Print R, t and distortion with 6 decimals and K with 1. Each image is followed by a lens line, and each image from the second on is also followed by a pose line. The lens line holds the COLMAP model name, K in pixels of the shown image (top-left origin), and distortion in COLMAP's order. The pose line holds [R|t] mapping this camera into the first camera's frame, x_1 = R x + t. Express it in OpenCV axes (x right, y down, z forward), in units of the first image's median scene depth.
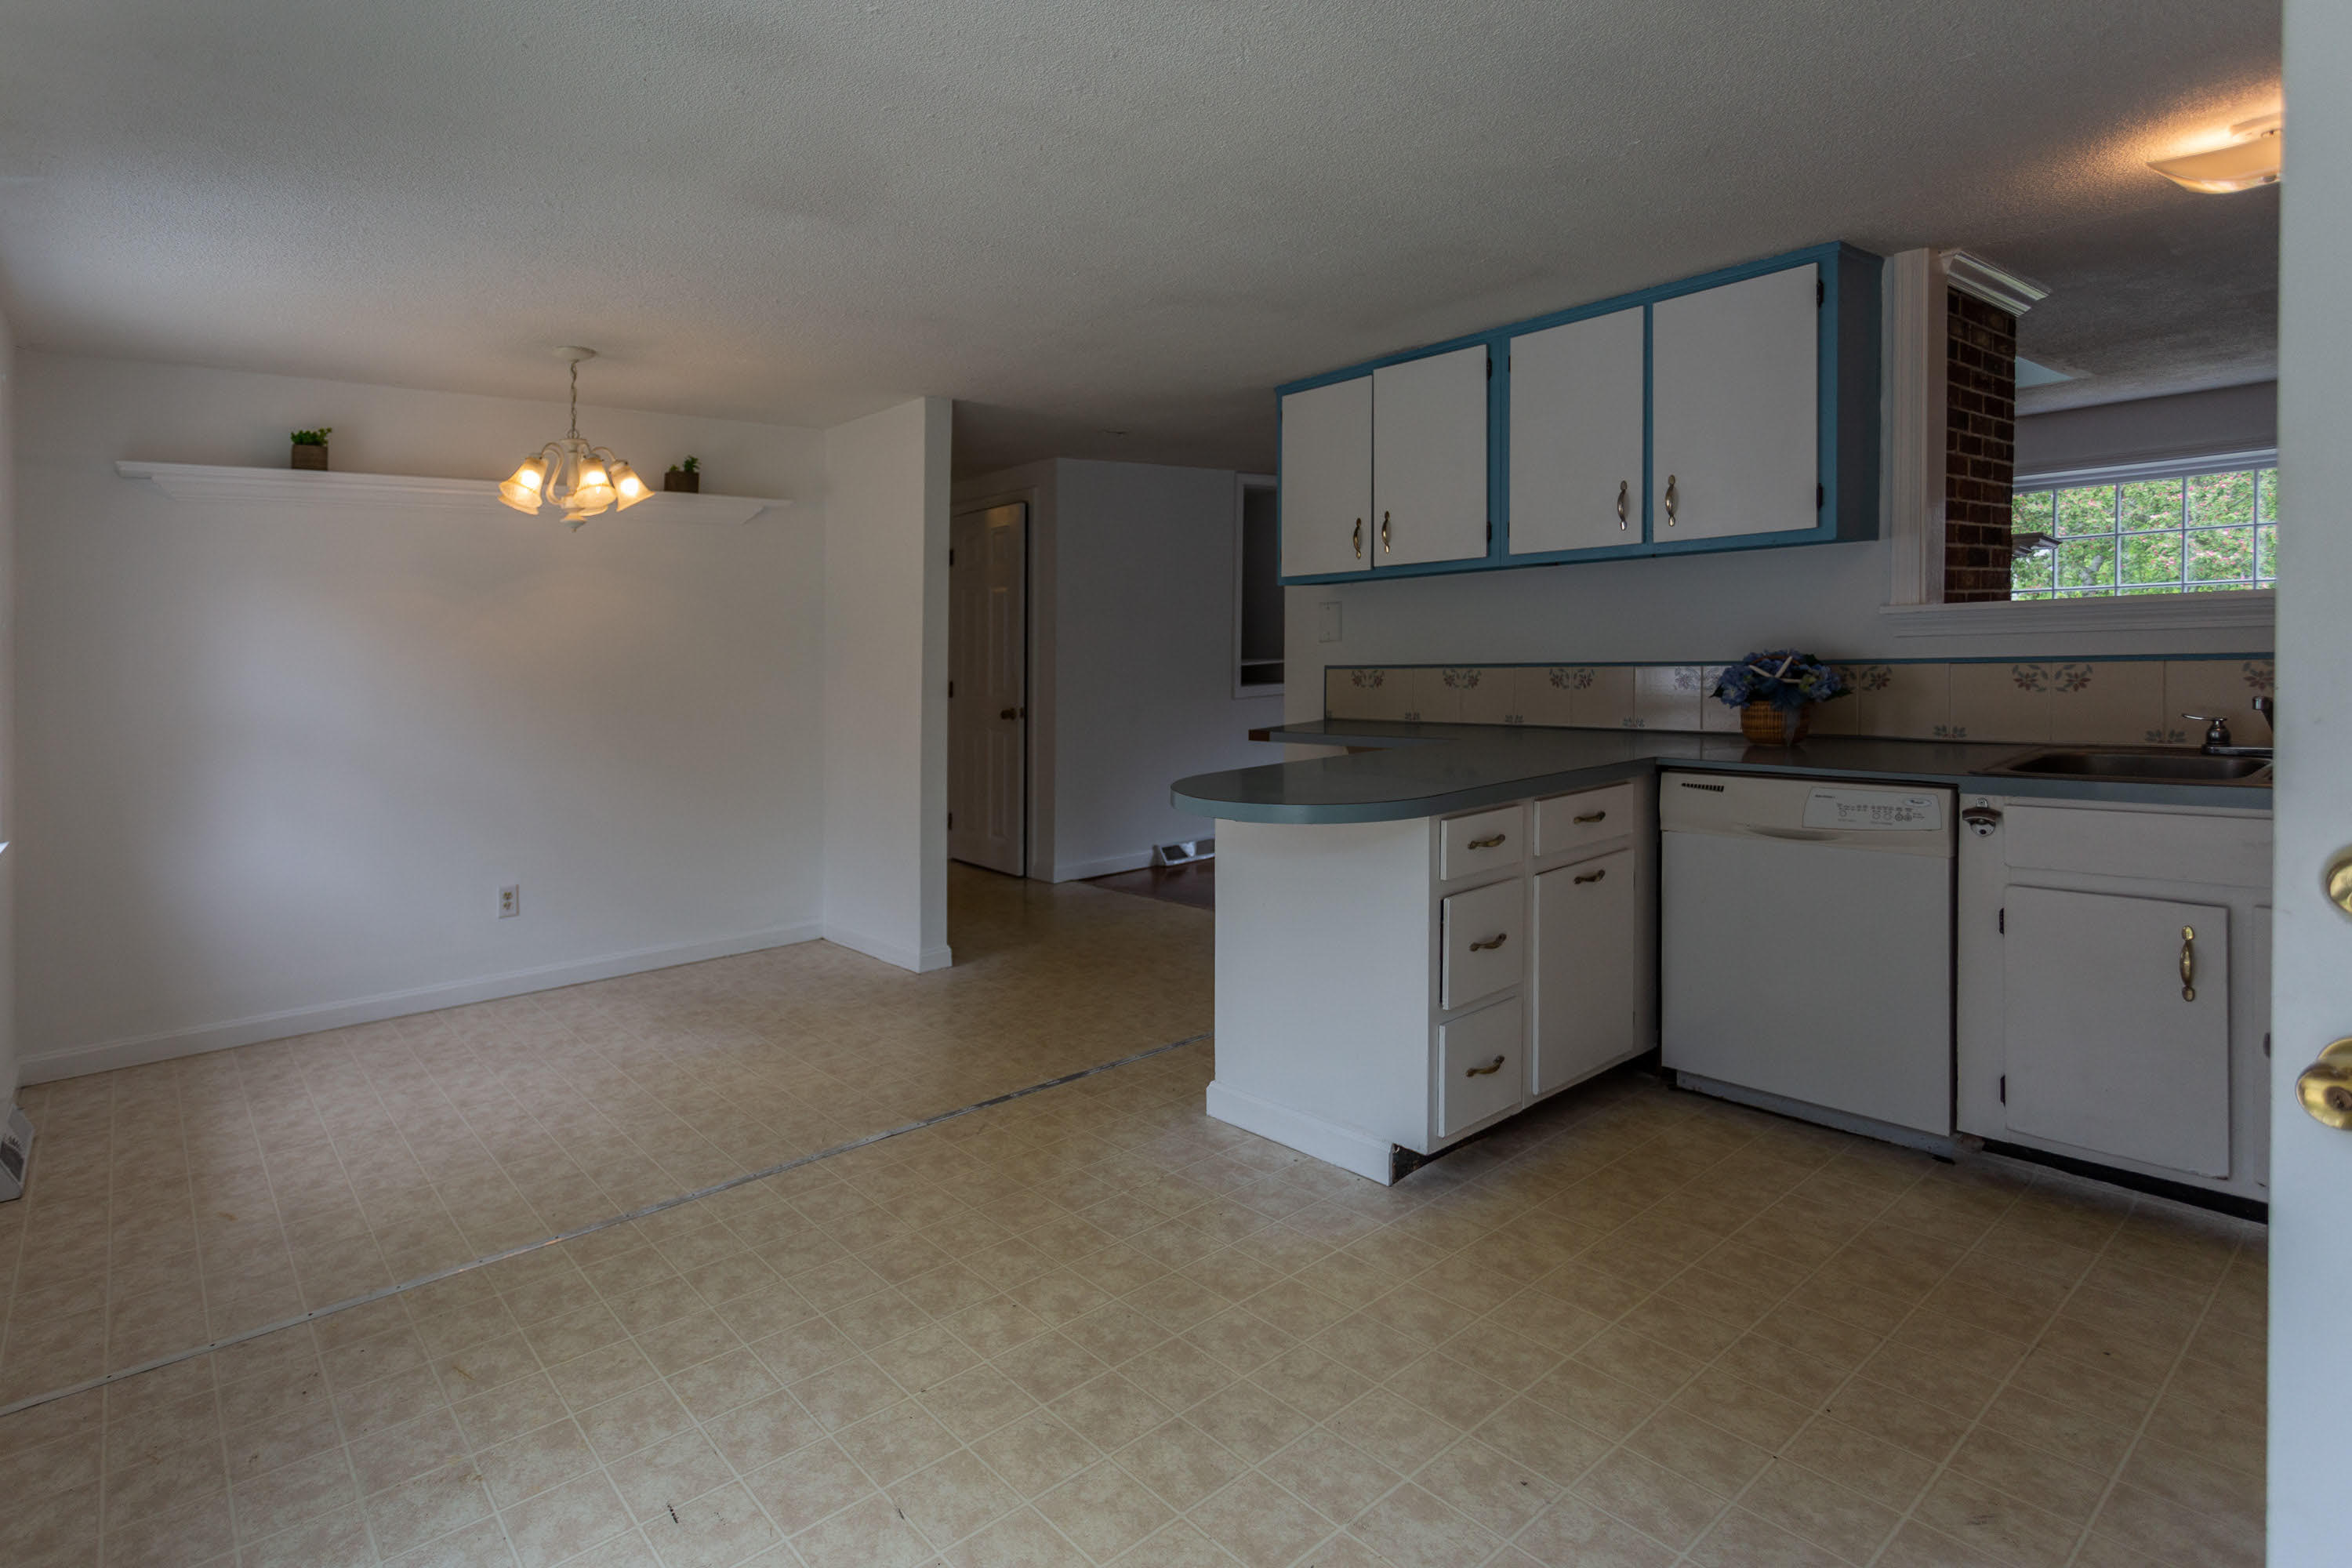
lens RADIAL K [[1265.5, 0, 1176.0], [0, 1265.5, 784.0], [0, 0, 1]] dist [-0.000507, 0.000464]
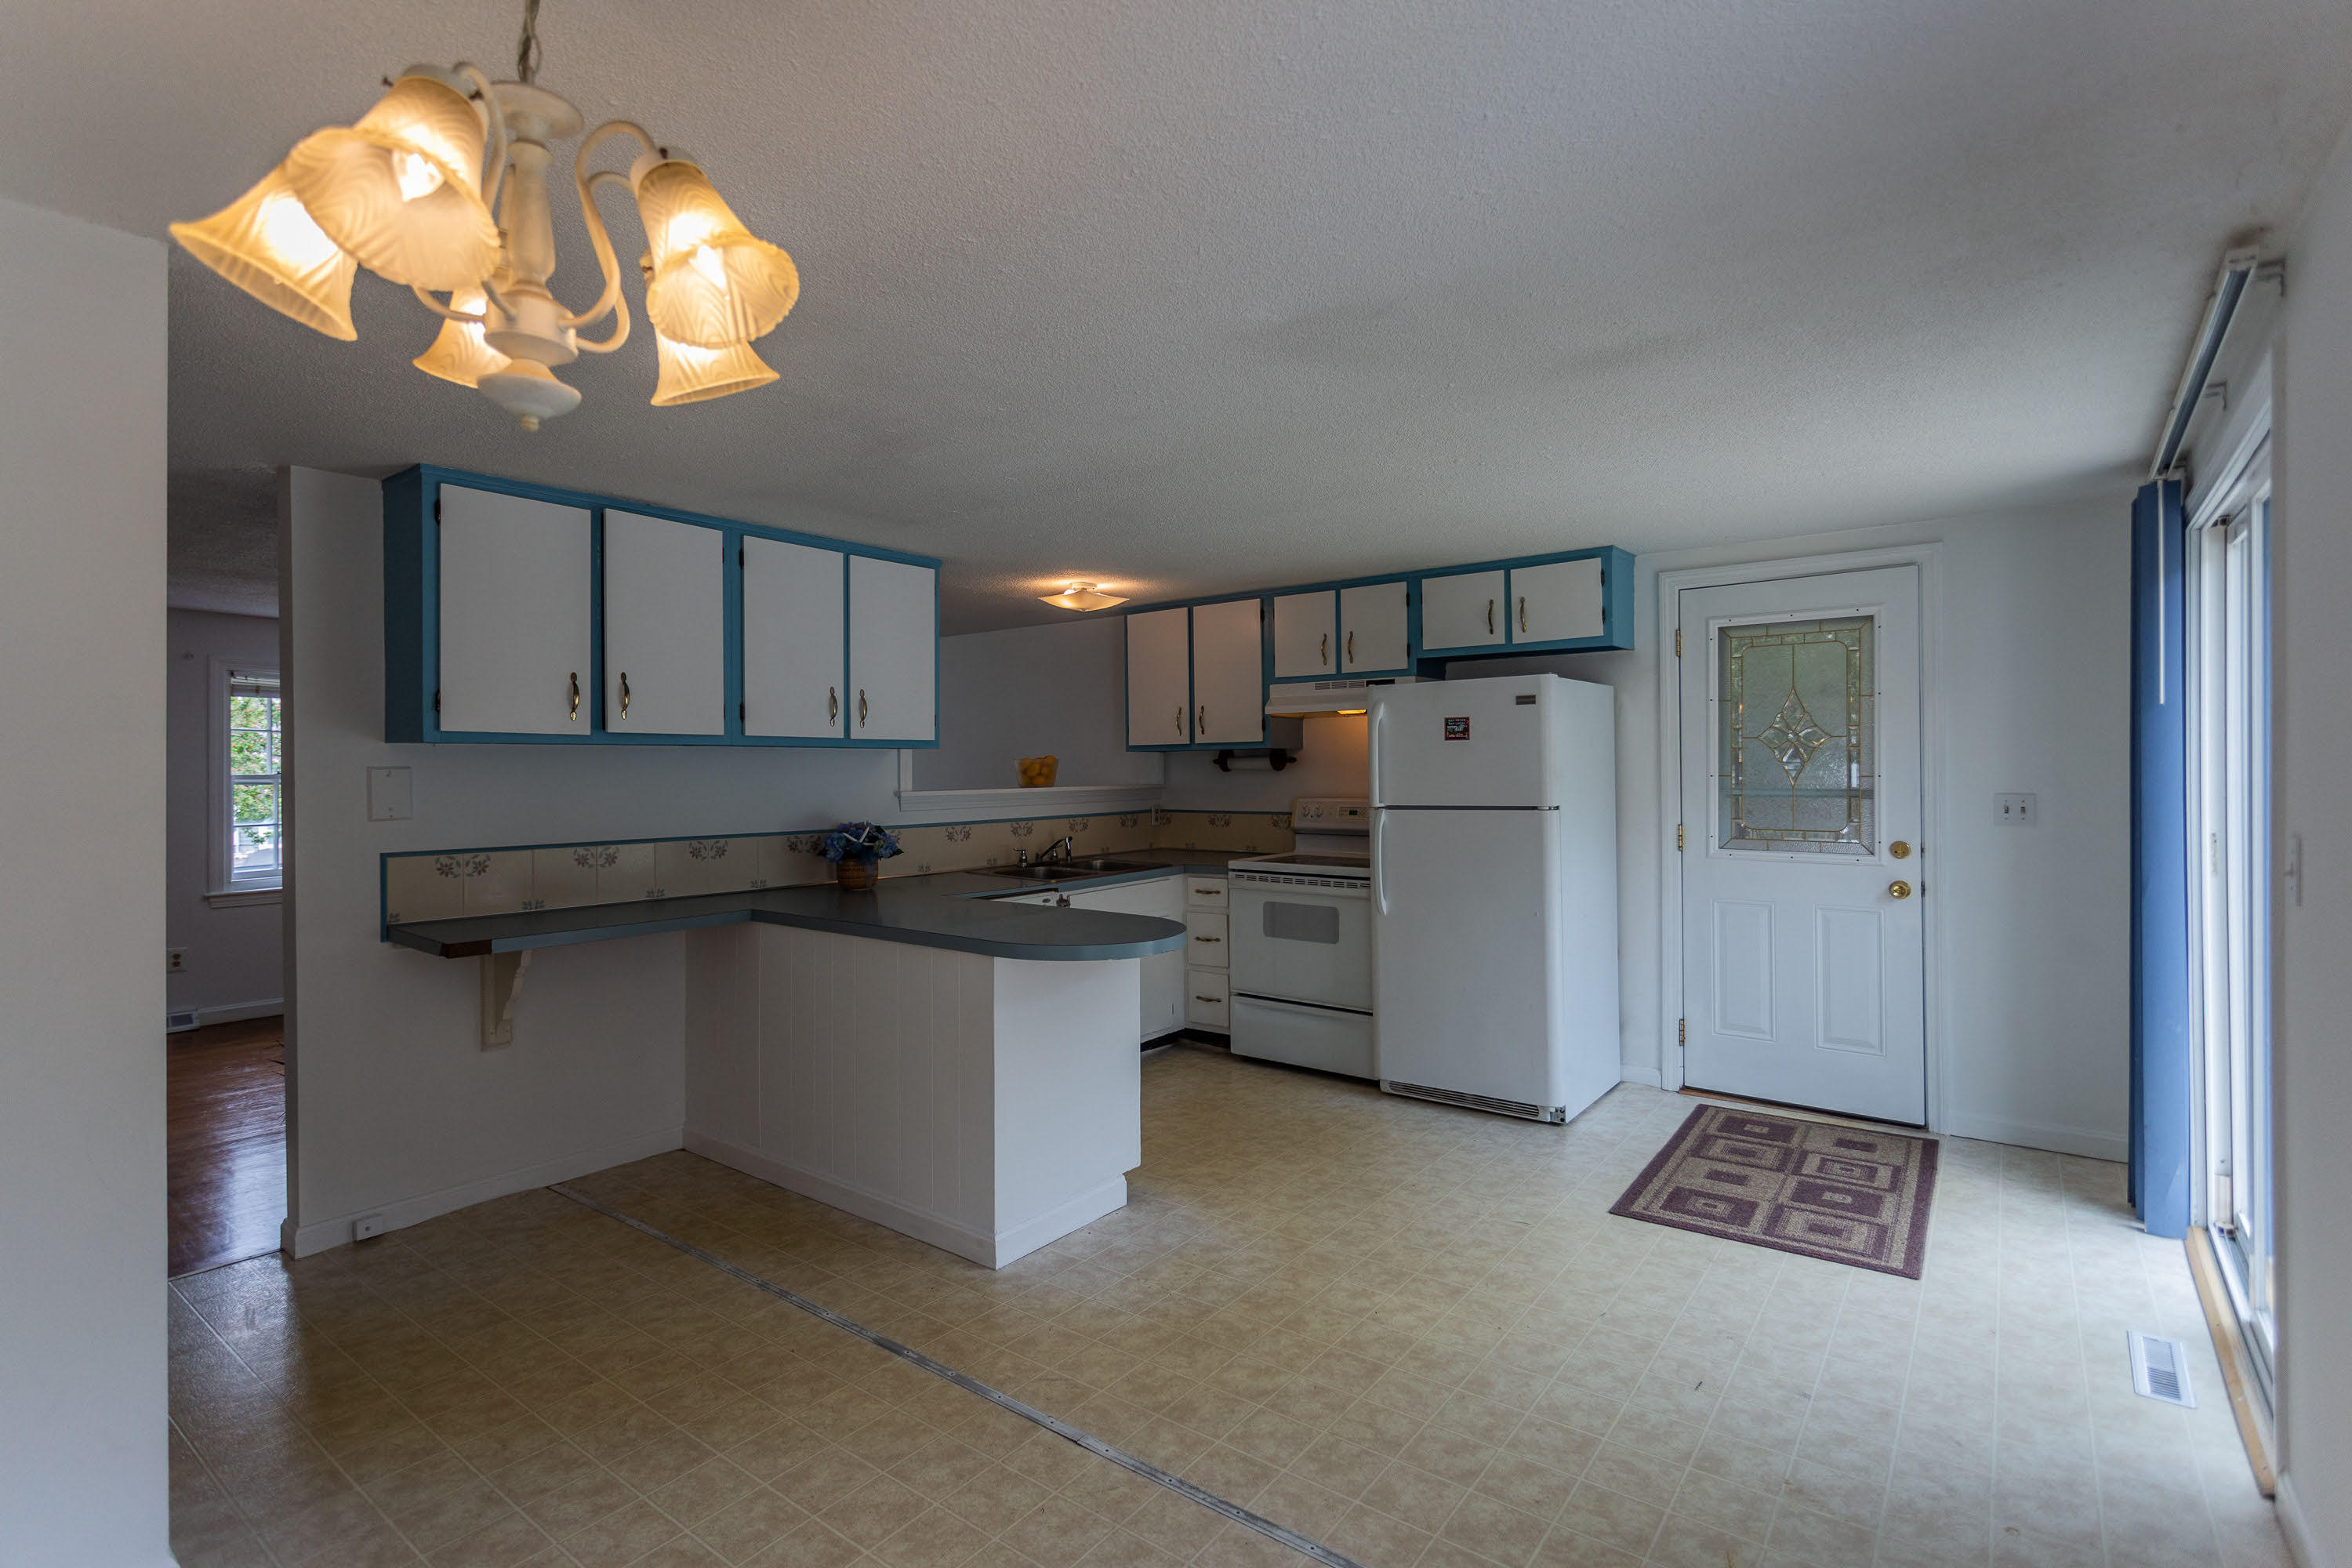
lens RADIAL K [[1061.9, 0, 1176.0], [0, 1061.9, 784.0], [0, 0, 1]] dist [0.000114, -0.000176]
pose [[-0.212094, 0.030157, 0.976784, -1.141007], [0.123429, 0.992346, -0.003837, -0.135506], [-0.969423, 0.119750, -0.214193, 1.356686]]
